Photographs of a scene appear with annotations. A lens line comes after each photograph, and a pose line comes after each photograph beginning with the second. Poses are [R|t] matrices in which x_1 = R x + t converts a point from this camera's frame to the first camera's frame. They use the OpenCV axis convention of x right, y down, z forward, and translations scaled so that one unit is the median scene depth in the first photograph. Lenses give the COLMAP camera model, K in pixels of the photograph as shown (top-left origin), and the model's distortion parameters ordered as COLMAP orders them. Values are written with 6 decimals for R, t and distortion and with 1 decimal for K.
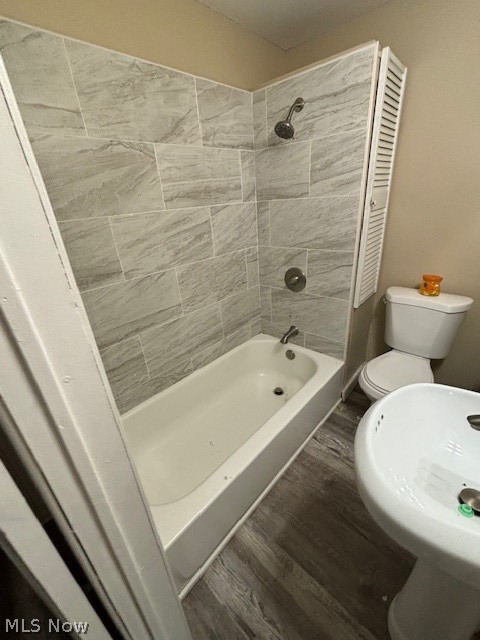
lens RADIAL K [[268.1, 0, 239.7], [0, 268.1, 319.3], [0, 0, 1]] dist [-0.000515, 0.000464]
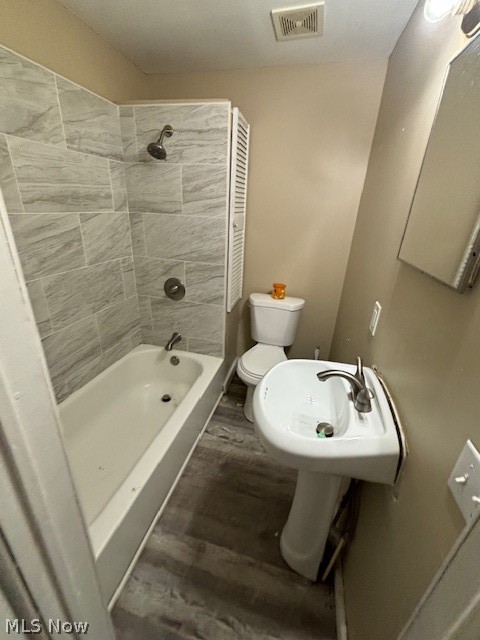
lens RADIAL K [[268.1, 0, 239.7], [0, 268.1, 319.3], [0, 0, 1]] dist [-0.000515, 0.000464]
pose [[0.877521, -0.076518, 0.473394, -0.087400], [0.091330, 0.995786, -0.008341, 0.005074], [-0.470761, 0.050554, 0.880811, -0.060877]]
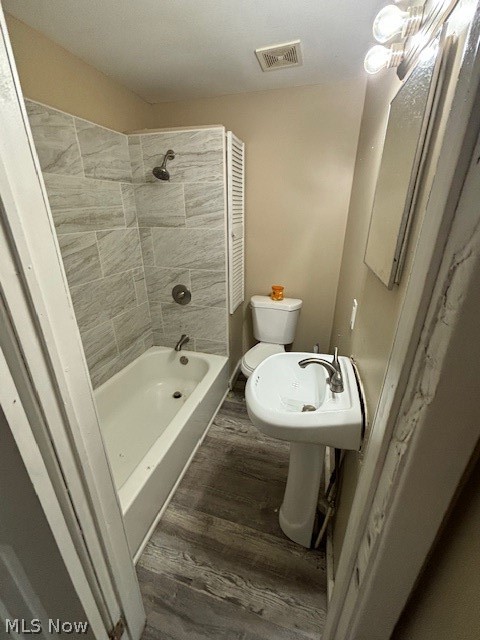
lens RADIAL K [[267.7, 0, 238.9], [0, 267.7, 320.8], [0, 0, 1]] dist [-0.001105, -0.000402]
pose [[0.895678, -0.101292, 0.433013, -0.095253], [0.122265, 0.992280, -0.020783, 0.022765], [-0.427565, 0.071557, 0.901148, -0.171479]]
